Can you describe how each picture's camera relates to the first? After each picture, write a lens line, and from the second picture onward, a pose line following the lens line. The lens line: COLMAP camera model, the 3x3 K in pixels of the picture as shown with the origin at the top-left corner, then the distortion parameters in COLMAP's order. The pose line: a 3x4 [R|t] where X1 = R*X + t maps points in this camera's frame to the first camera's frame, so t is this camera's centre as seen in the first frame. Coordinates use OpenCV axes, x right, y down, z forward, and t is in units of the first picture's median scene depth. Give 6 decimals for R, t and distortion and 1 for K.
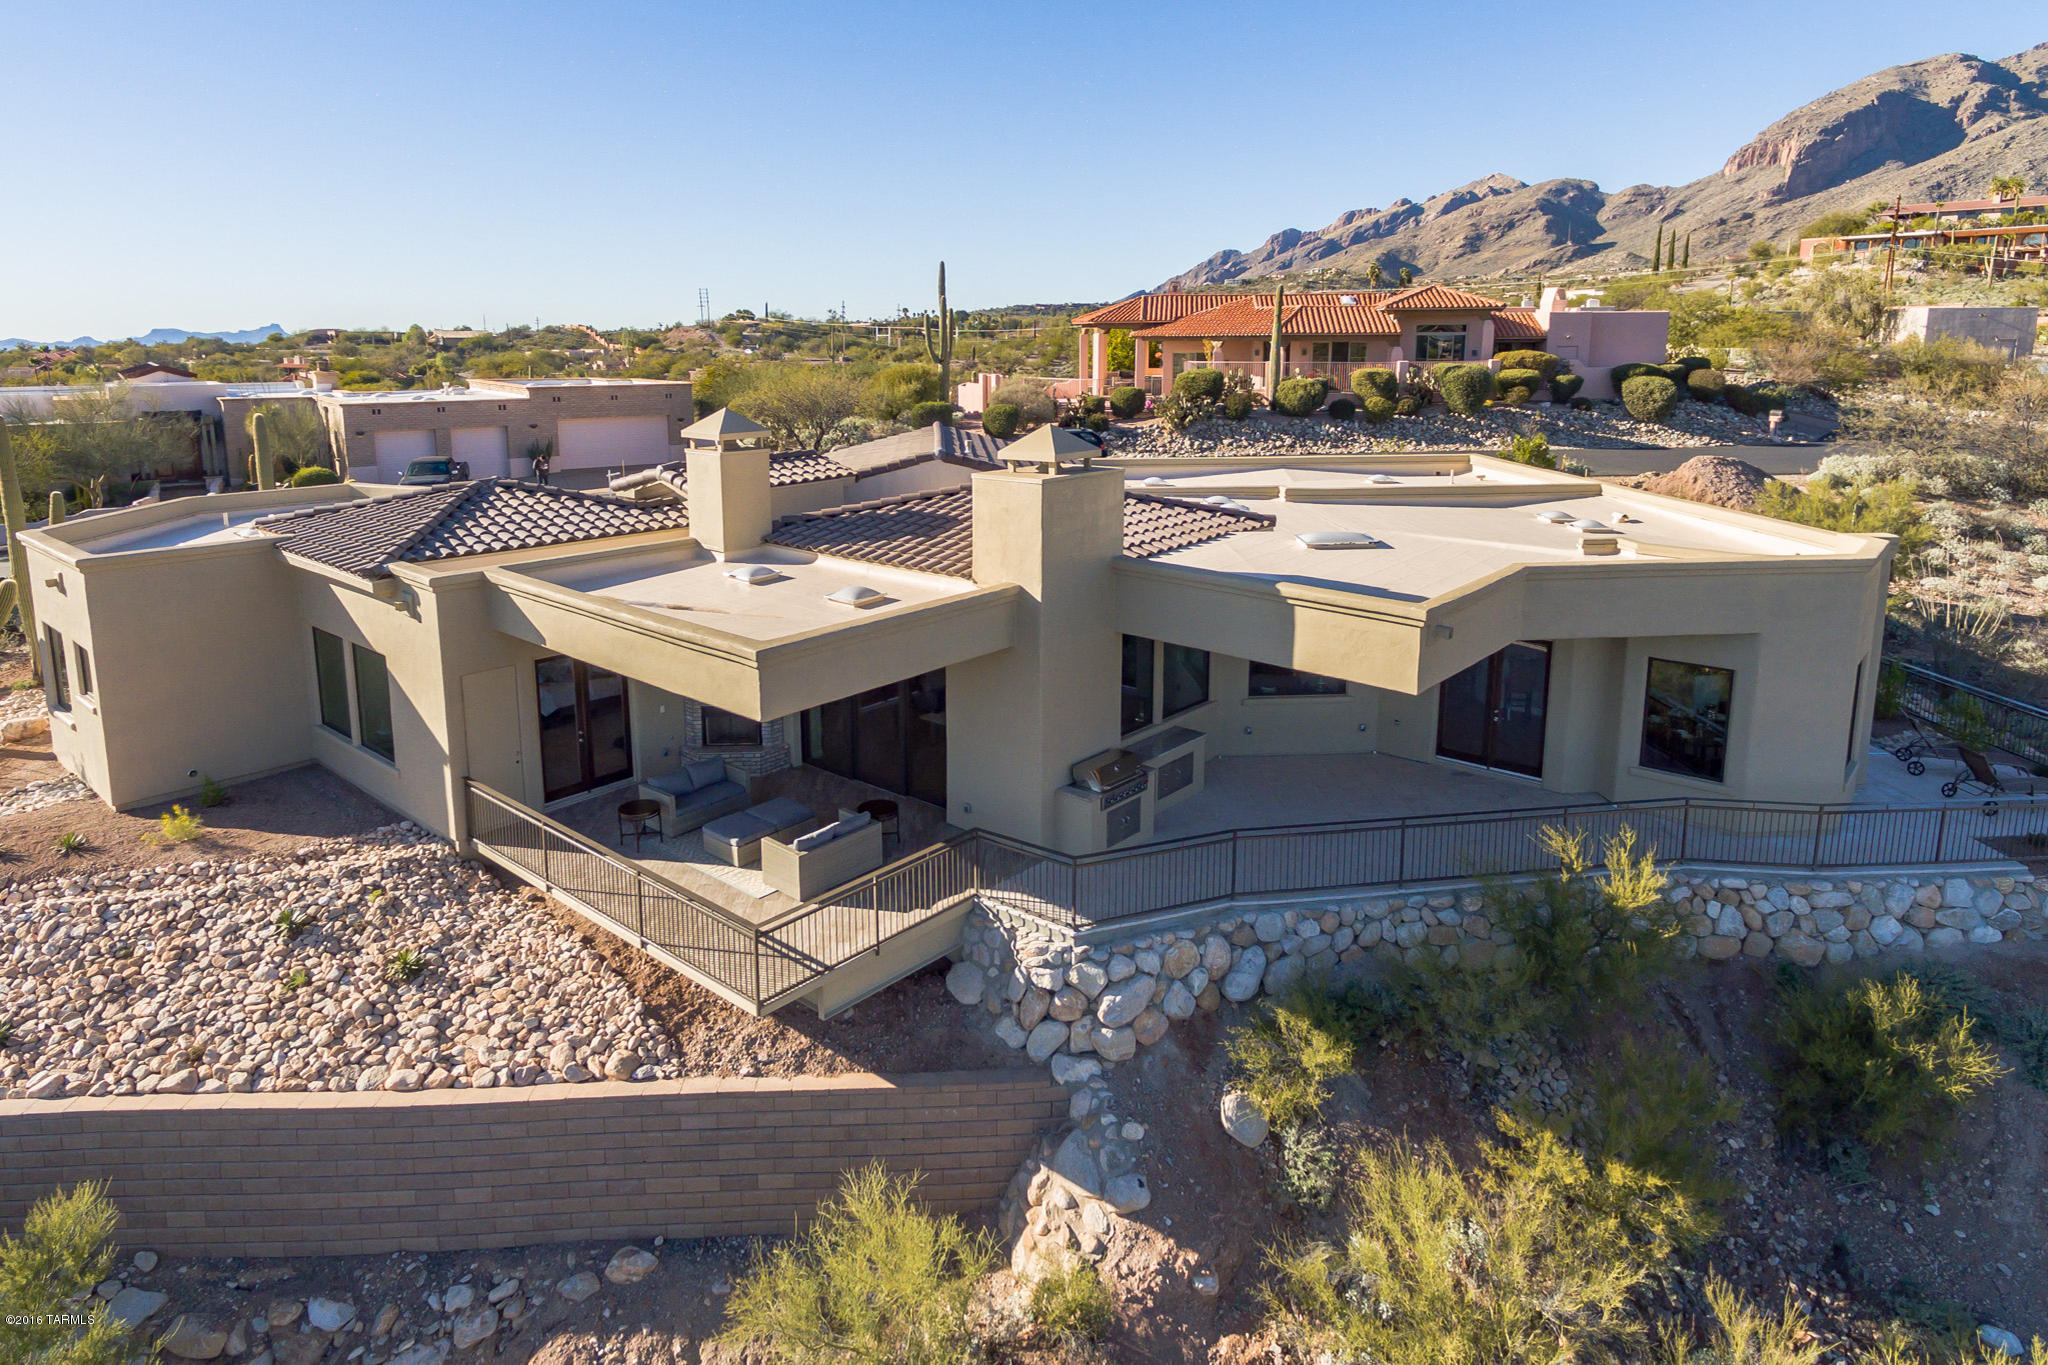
lens RADIAL K [[1285.9, 0, 1015.2], [0, 1285.9, 573.8], [0, 0, 1]] dist [0.017605, -0.008341]
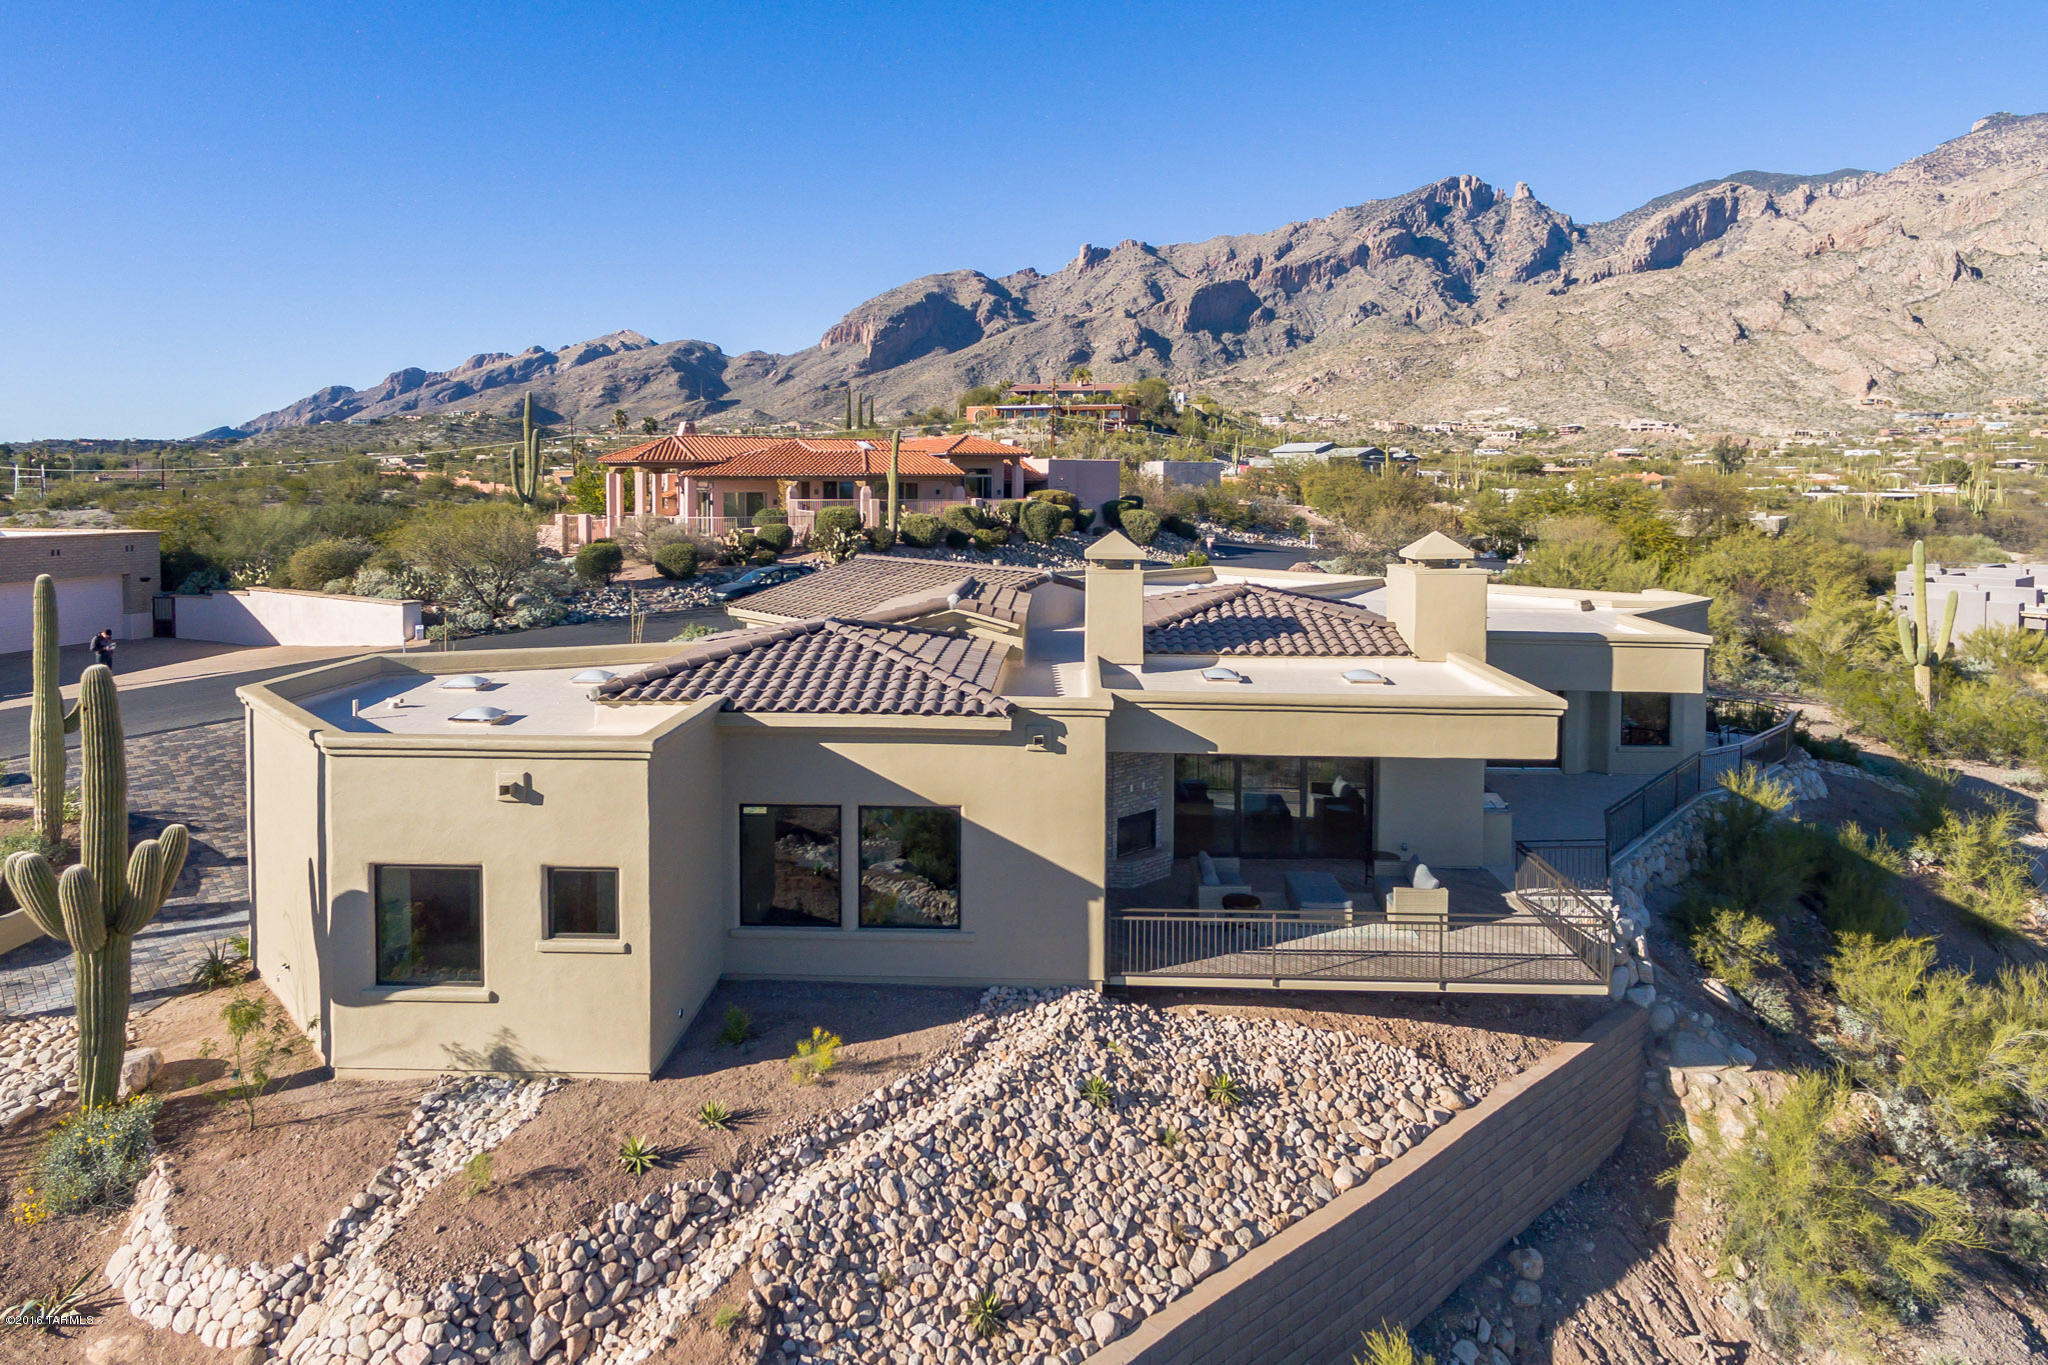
lens RADIAL K [[1285.9, 0, 1072.4], [0, 1285.9, 527.4], [0, 0, 1]] dist [0.017605, -0.008341]
pose [[0.748834, -0.020744, 0.662433, -0.402924], [0.118241, 0.987656, -0.102735, -0.011103], [-0.652125, 0.155258, 0.742043, 0.094510]]
